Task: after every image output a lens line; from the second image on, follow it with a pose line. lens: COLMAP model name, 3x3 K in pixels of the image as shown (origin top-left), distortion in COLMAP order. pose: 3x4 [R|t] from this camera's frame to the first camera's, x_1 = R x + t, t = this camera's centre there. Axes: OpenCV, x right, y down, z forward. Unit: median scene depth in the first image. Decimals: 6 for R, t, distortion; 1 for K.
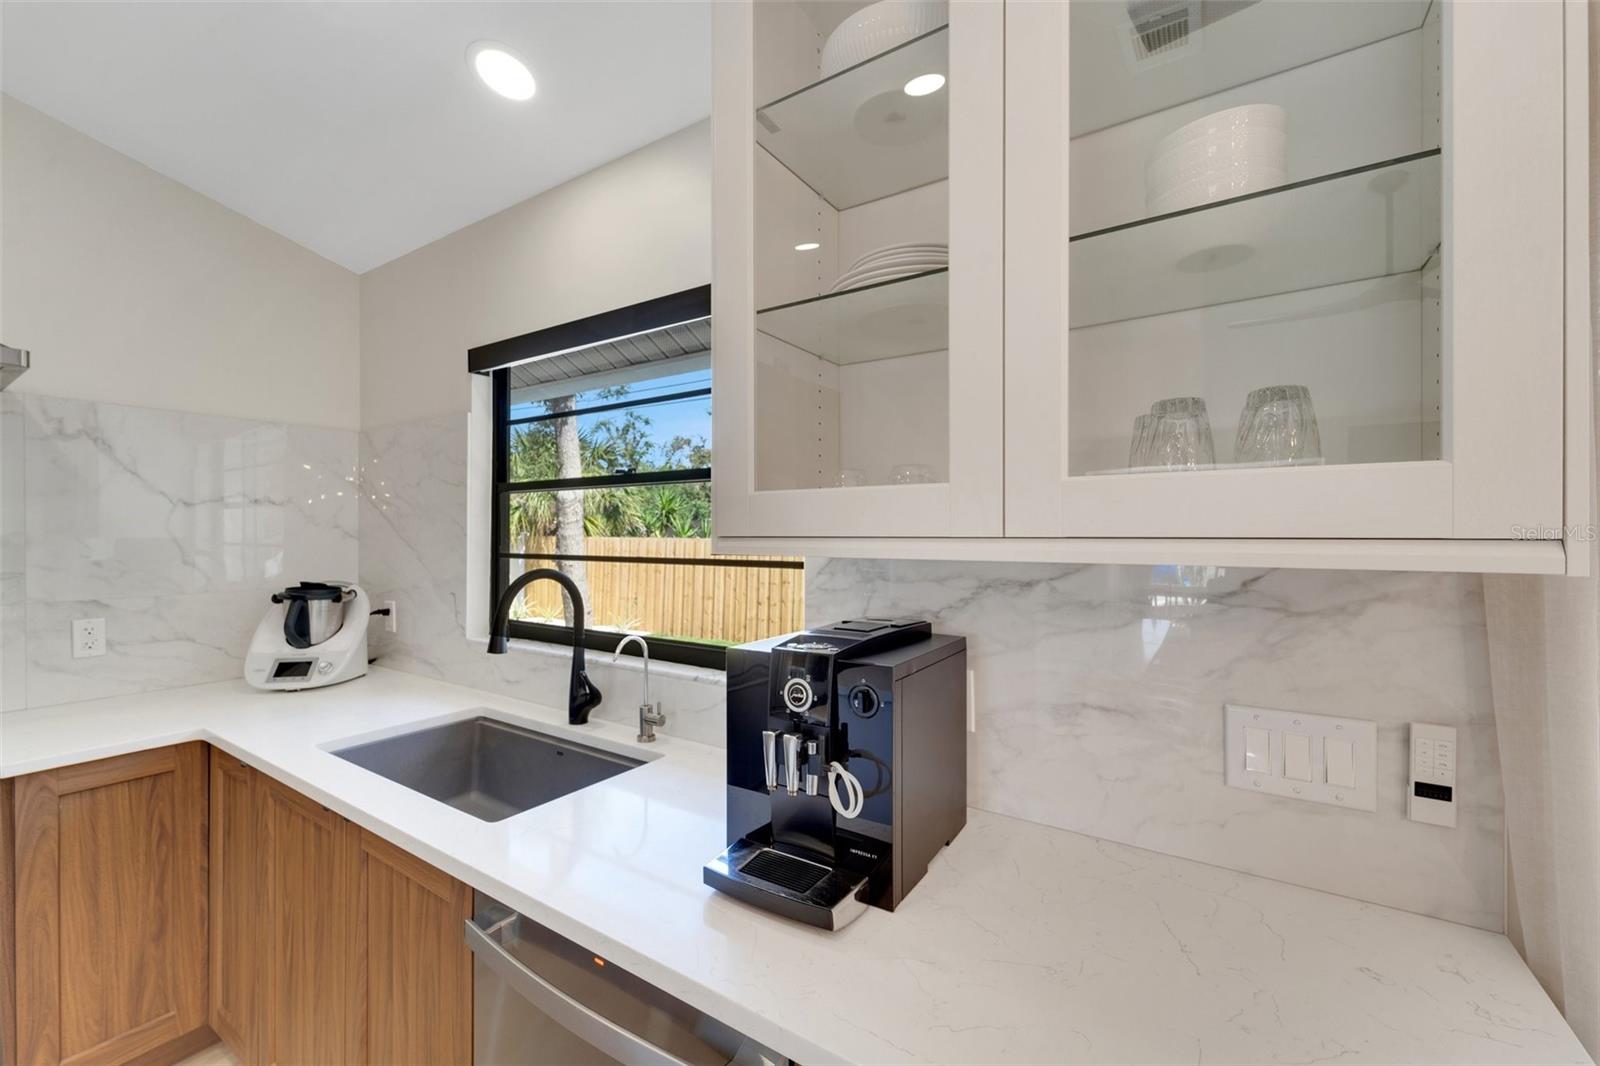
lens RADIAL K [[651.3, 0, 786.1], [0, 651.3, 538.2], [0, 0, 1]] dist [0.000893, -0.000157]
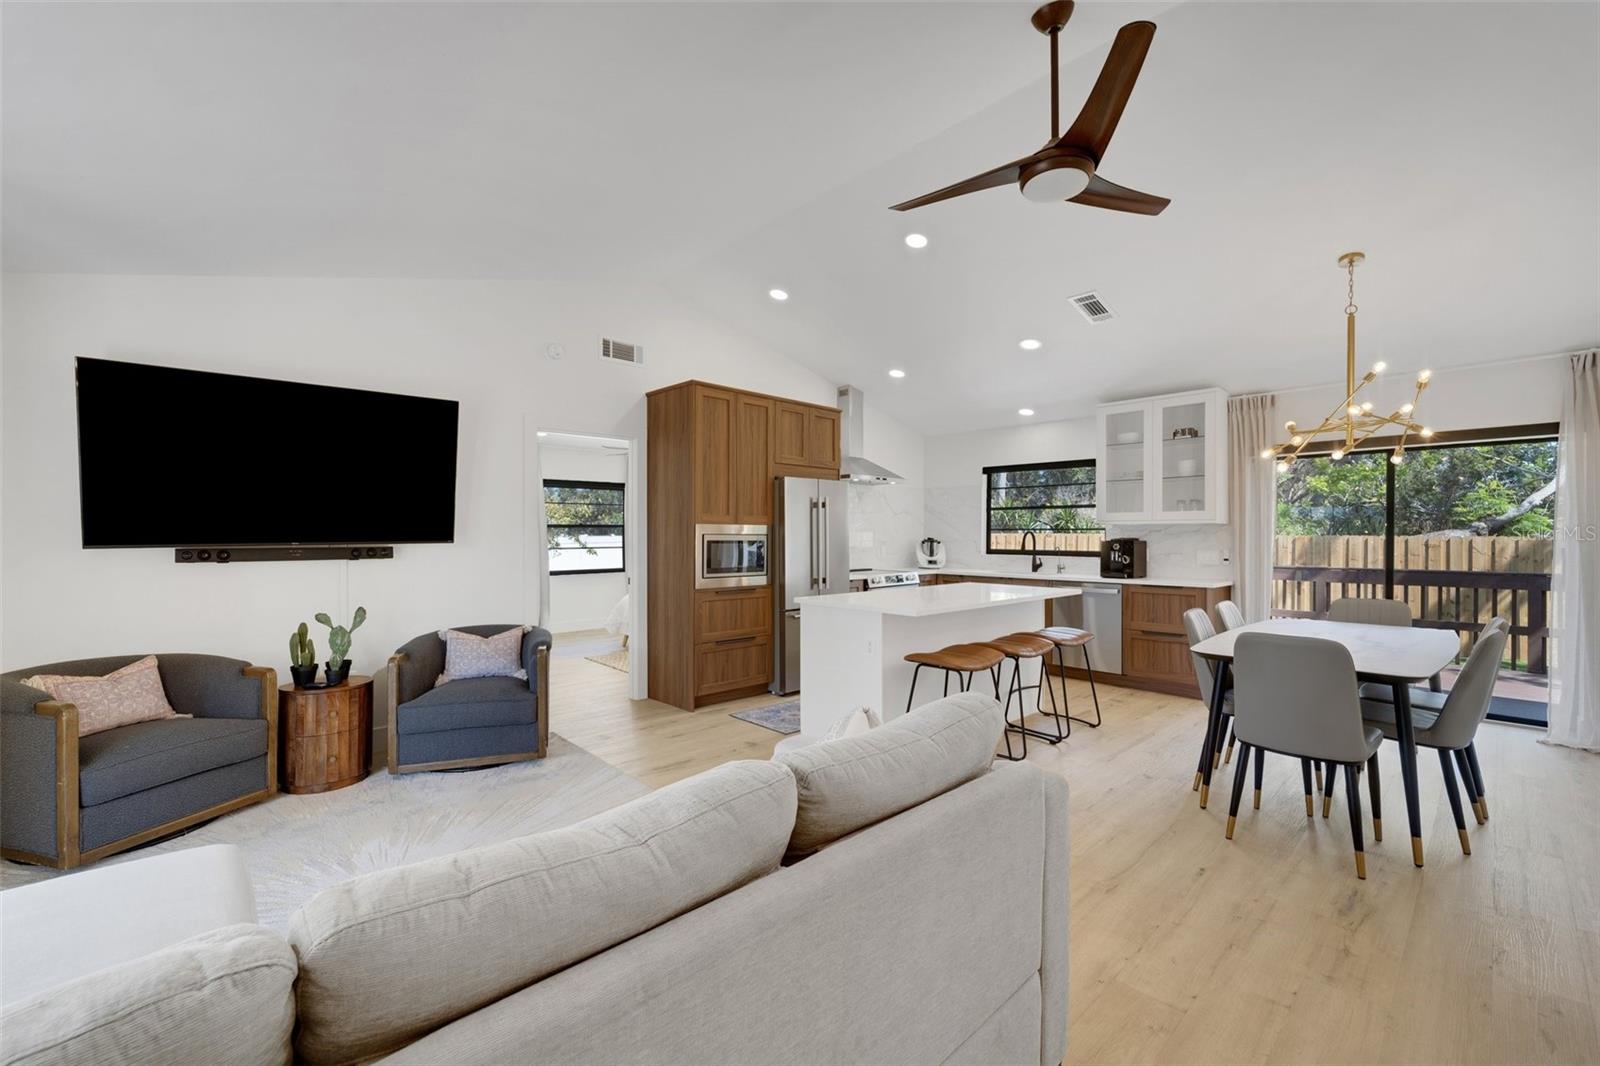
lens RADIAL K [[635.9, 0, 793.5], [0, 635.9, 533.6], [0, 0, 1]] dist [0.001058, -0.000742]
pose [[0.970599, 0.003819, -0.240673, -0.818574], [-0.005645, 0.999960, -0.006898, 0.096515], [0.240637, 0.008054, 0.970582, -3.042579]]
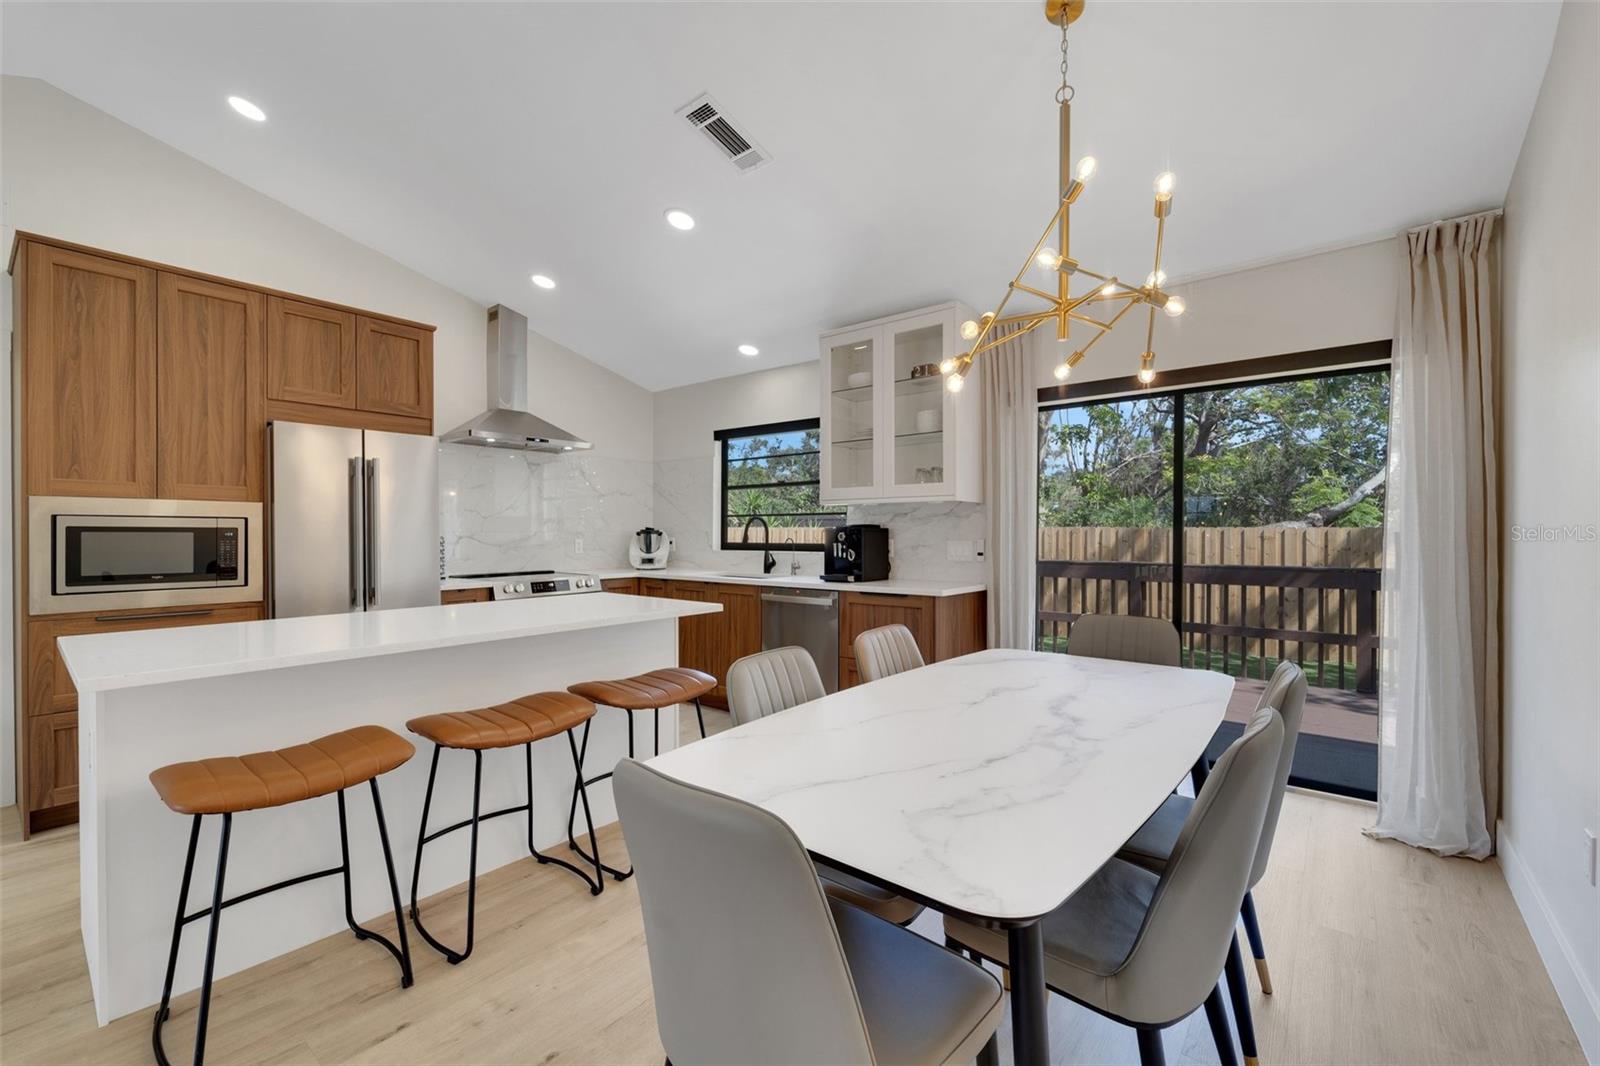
lens RADIAL K [[656.6, 0, 792.0], [0, 656.6, 531.5], [0, 0, 1]] dist [0.001056, -0.000259]
pose [[0.994855, 0.001198, -0.101299, 0.071921], [-0.002017, 0.999966, -0.007974, 0.133264], [0.101286, 0.008138, 0.994824, -1.818908]]
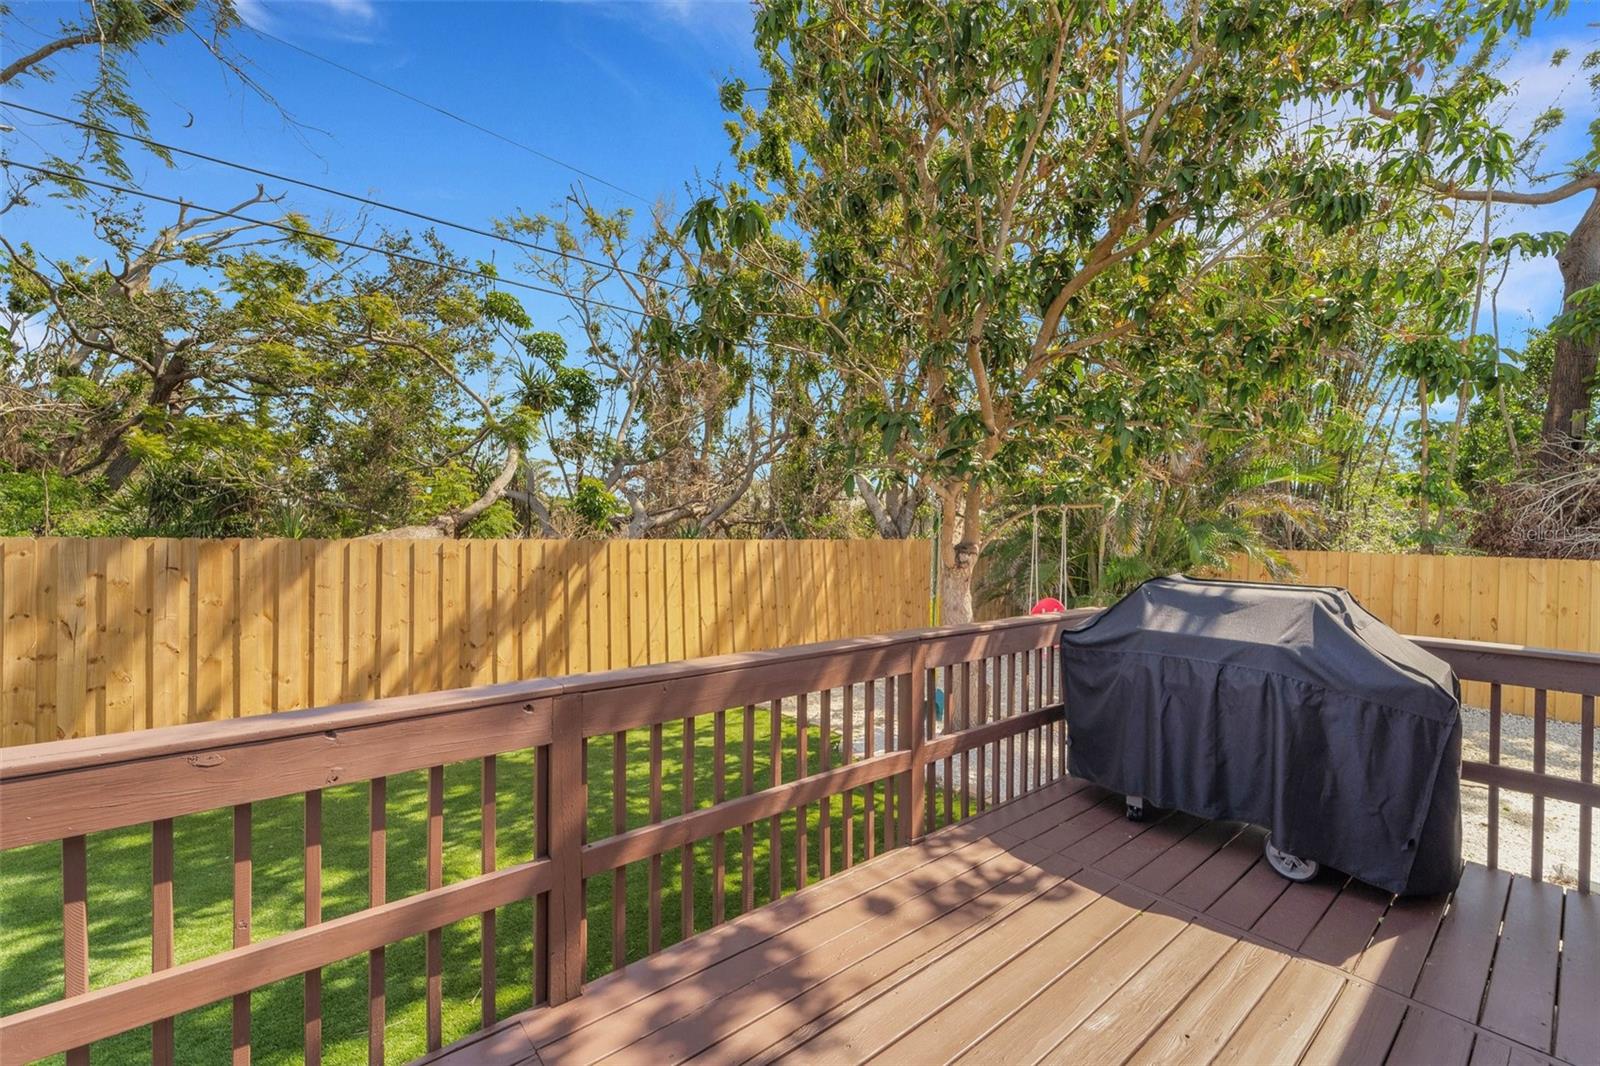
lens RADIAL K [[635.9, 0, 793.5], [0, 635.9, 533.6], [0, 0, 1]] dist [0.001058, -0.000742]
pose [[0.266660, 0.001795, 0.963789, 0.644257], [-0.007040, 0.999975, 0.000086, 0.006641], [-0.963765, -0.006808, 0.266666, 1.285789]]
